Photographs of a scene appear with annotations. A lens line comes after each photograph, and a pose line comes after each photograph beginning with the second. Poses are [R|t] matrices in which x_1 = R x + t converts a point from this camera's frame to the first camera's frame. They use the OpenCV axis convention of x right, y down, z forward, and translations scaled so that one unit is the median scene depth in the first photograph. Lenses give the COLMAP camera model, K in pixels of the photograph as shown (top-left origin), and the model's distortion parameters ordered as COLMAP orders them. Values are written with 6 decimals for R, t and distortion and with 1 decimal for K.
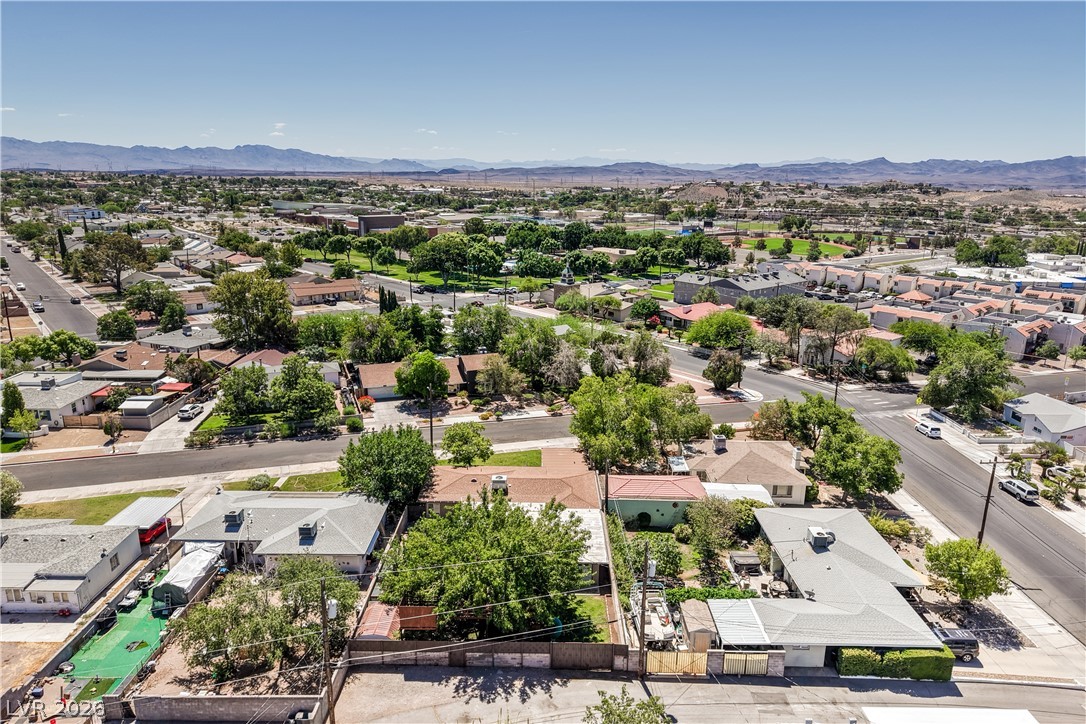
lens RADIAL K [[719.5, 0, 538.3], [0, 719.5, 365.1], [0, 0, 1]] dist [0.049839, -0.067102]
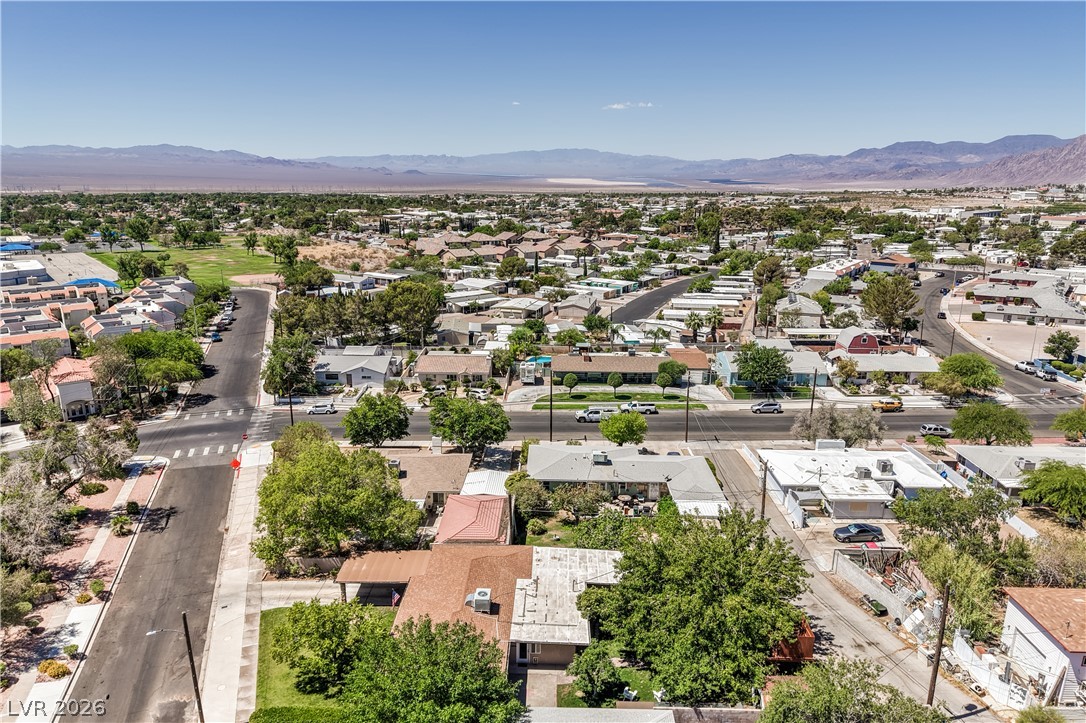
lens RADIAL K [[719.5, 0, 538.3], [0, 719.5, 364.6], [0, 0, 1]] dist [0.049839, -0.067102]
pose [[0.010766, -0.269558, 0.962924, -0.537116], [0.257190, 0.931328, 0.257838, -0.185355], [-0.966301, 0.244879, 0.079354, 0.618372]]
